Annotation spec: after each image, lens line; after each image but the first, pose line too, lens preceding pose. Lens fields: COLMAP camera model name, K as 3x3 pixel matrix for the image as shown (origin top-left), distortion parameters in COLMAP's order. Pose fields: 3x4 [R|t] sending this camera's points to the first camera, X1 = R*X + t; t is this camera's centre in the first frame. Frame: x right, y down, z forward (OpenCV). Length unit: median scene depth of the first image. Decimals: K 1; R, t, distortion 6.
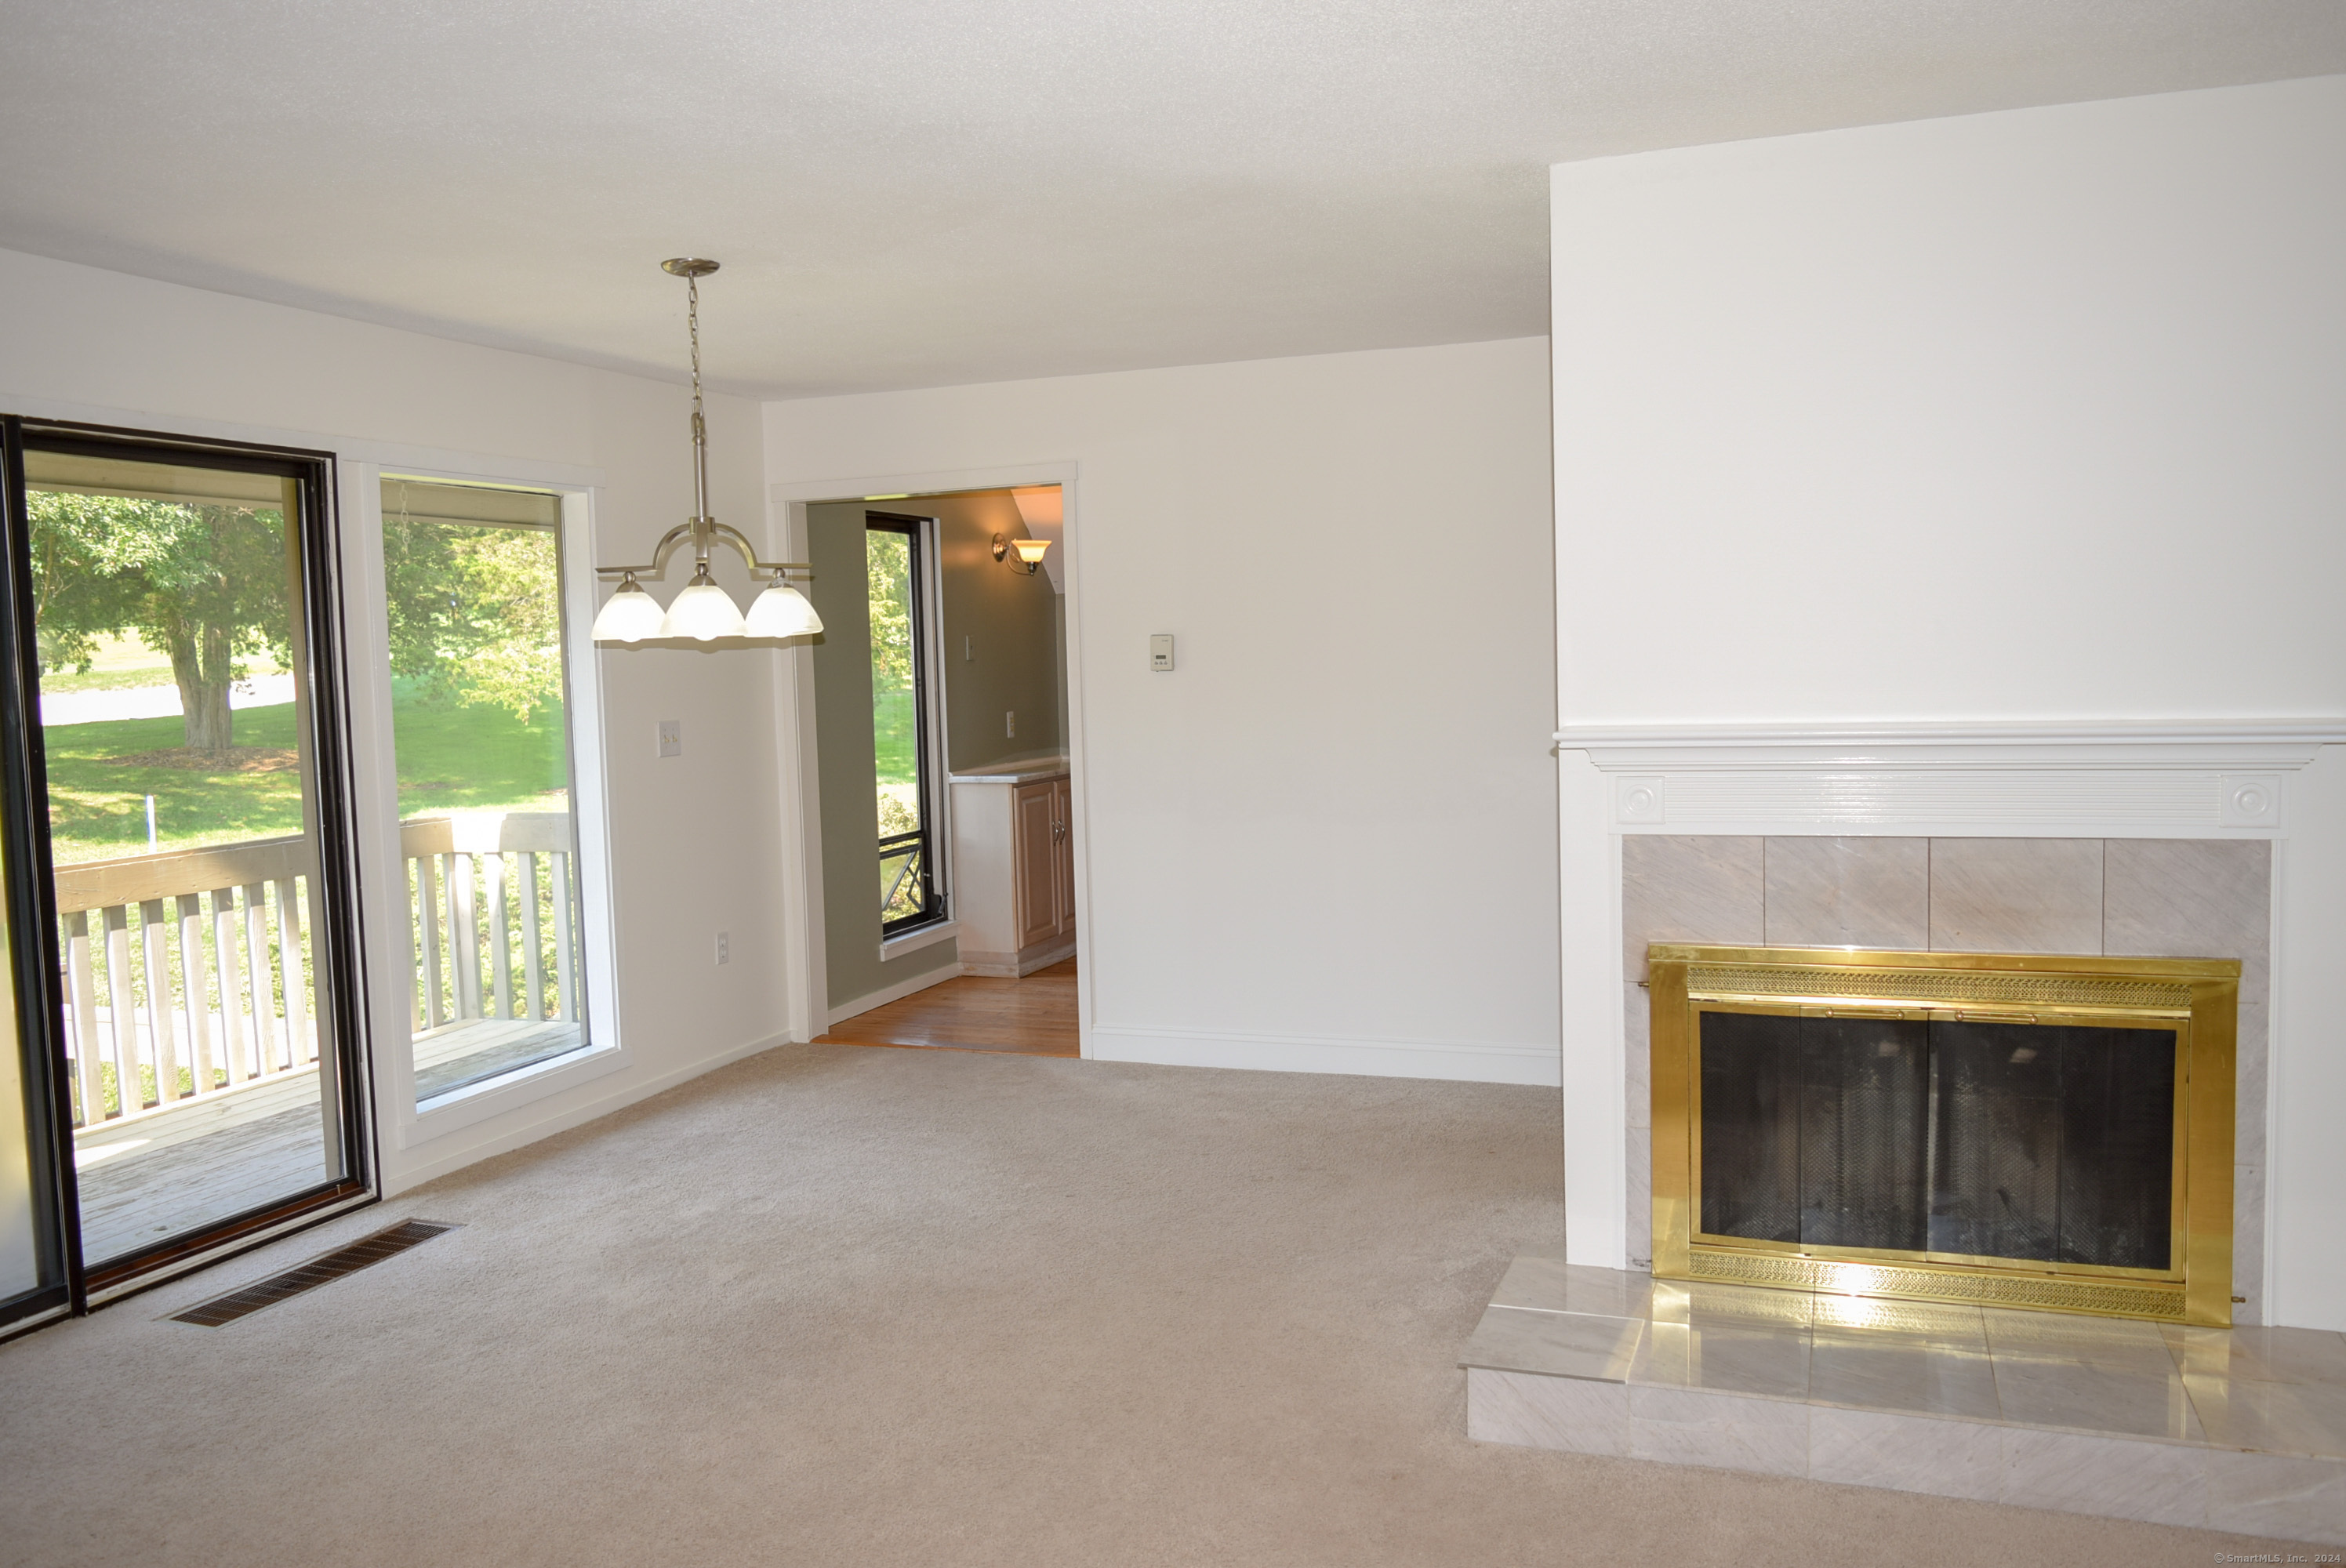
lens RADIAL K [[1839.2, 0, 1173.0], [0, 1839.2, 784.0], [0, 0, 1]] dist [0.000419, 0.001682]
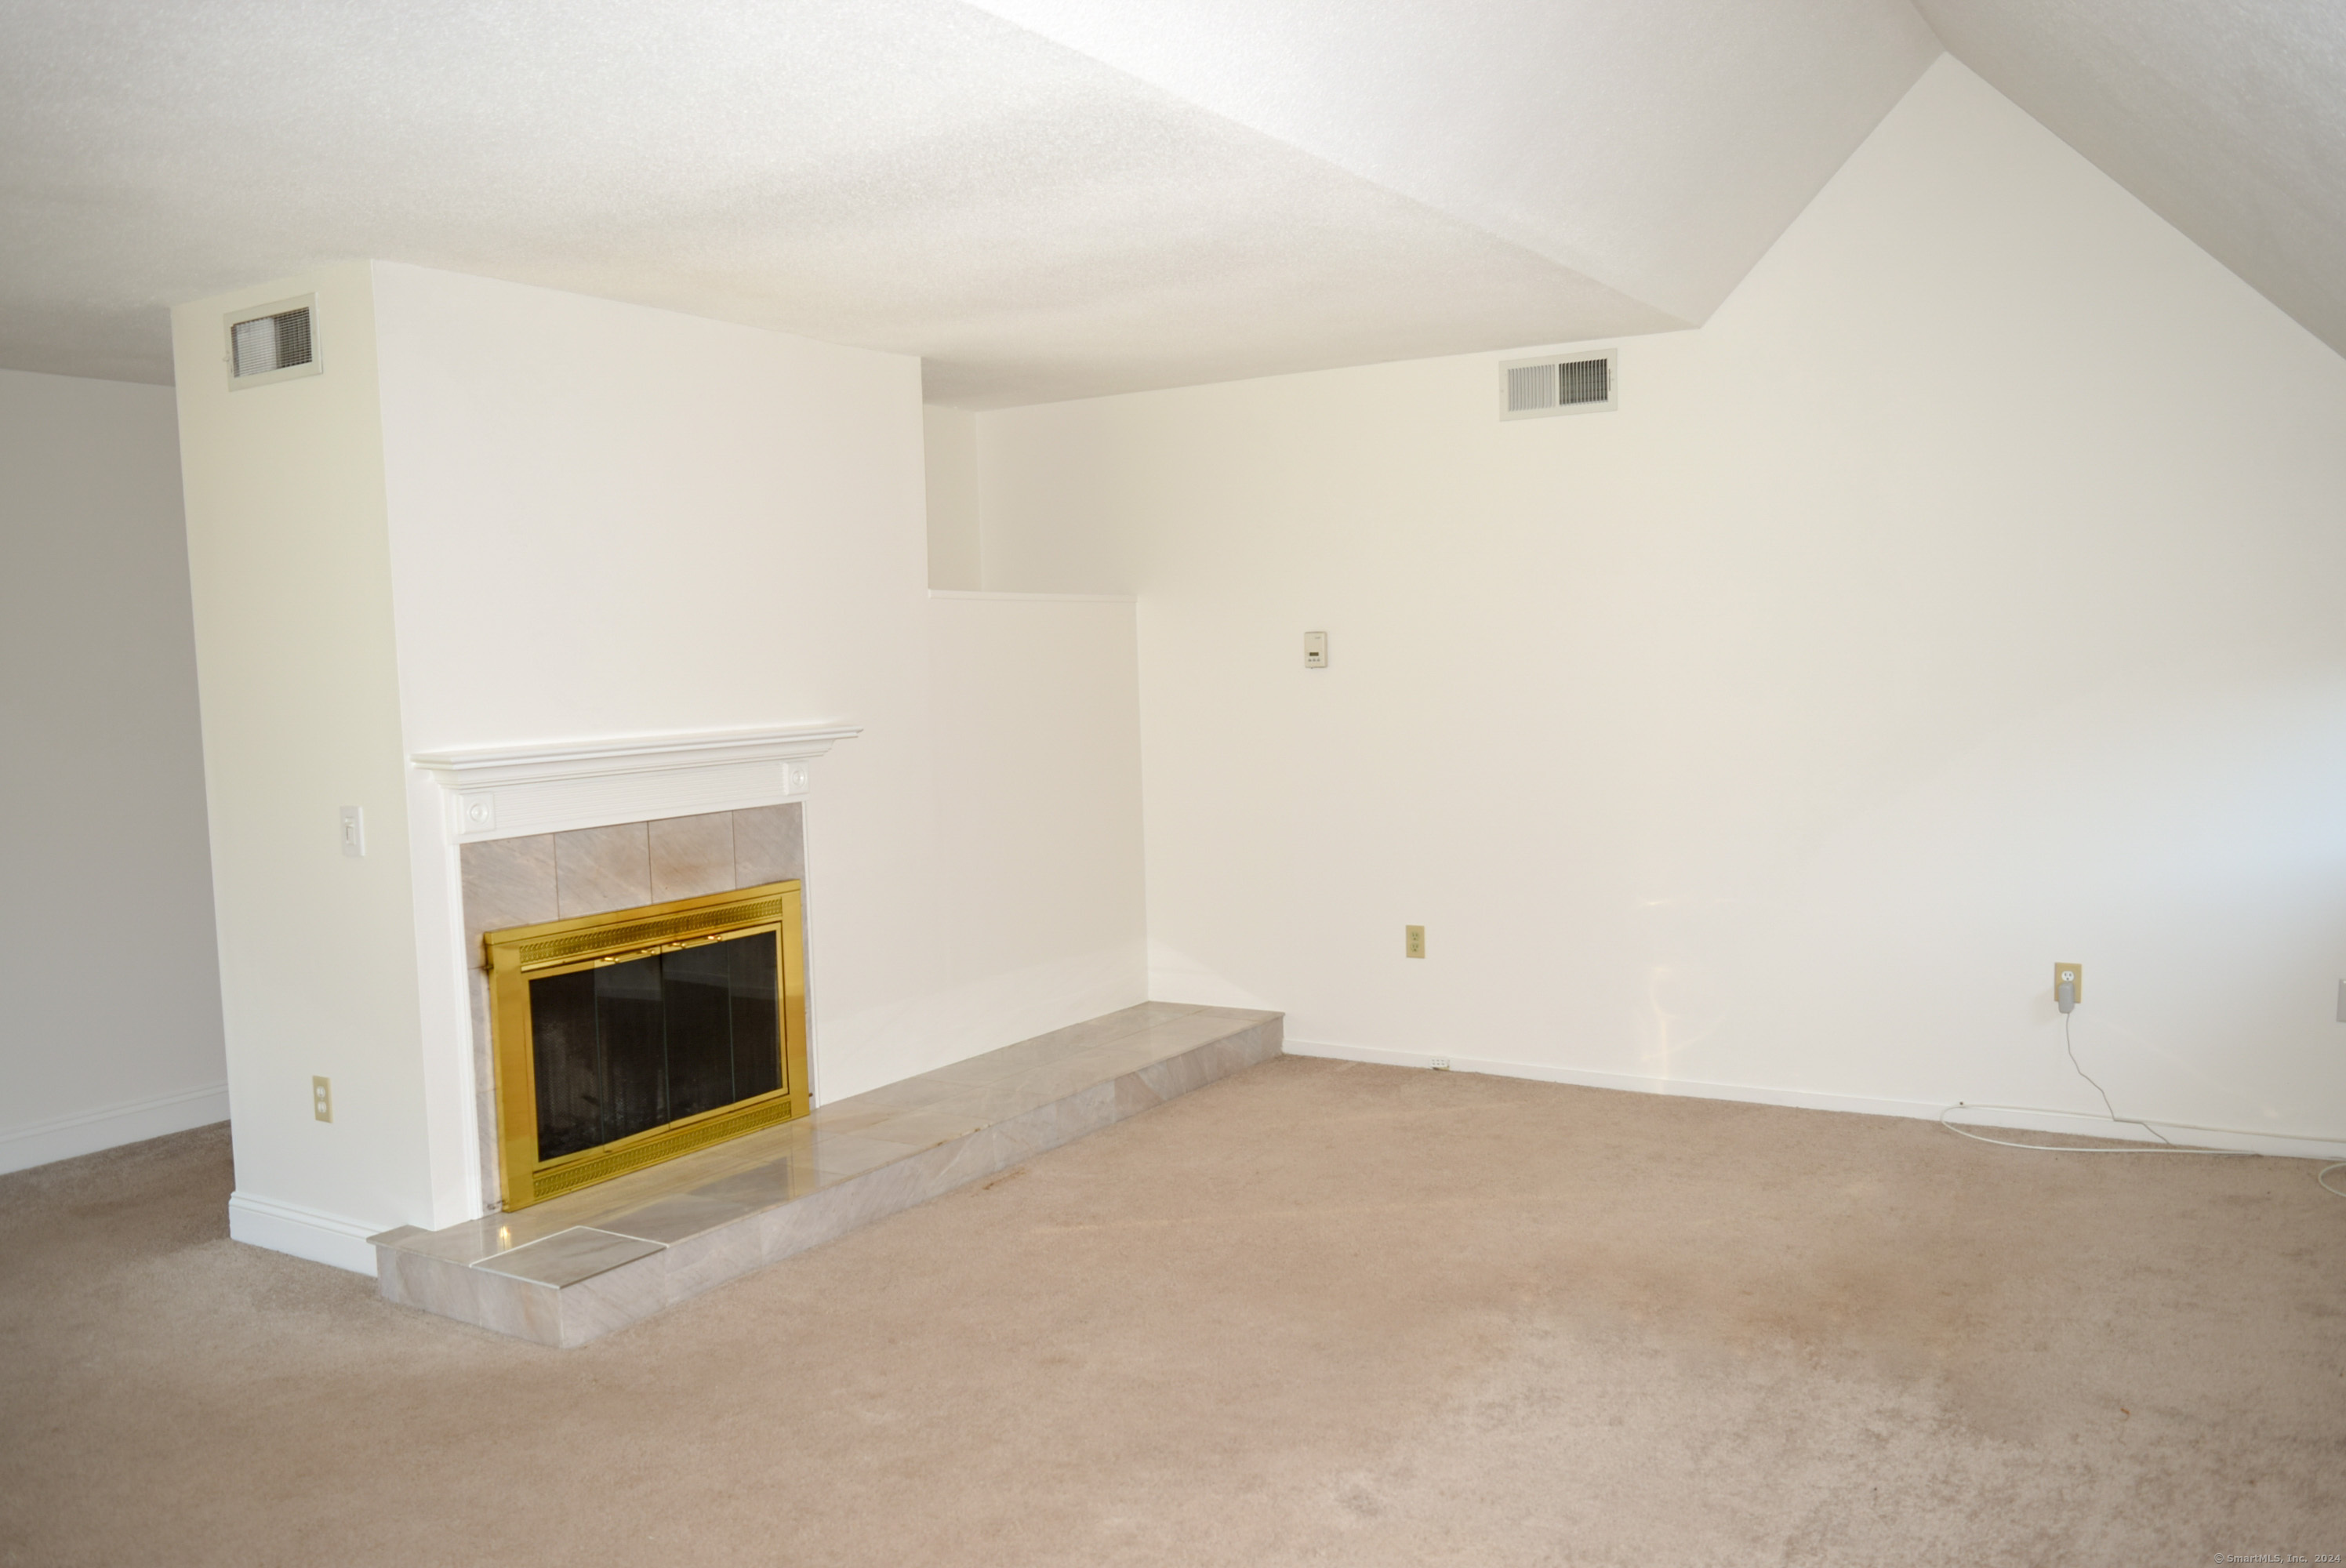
lens RADIAL K [[1839.2, 0, 1173.0], [0, 1839.2, 784.0], [0, 0, 1]] dist [0.000419, 0.001682]
pose [[0.218092, -0.051077, 0.974591, -0.822635], [0.096532, 0.994861, 0.030537, -0.002527], [-0.971142, 0.087420, 0.221902, 0.306081]]
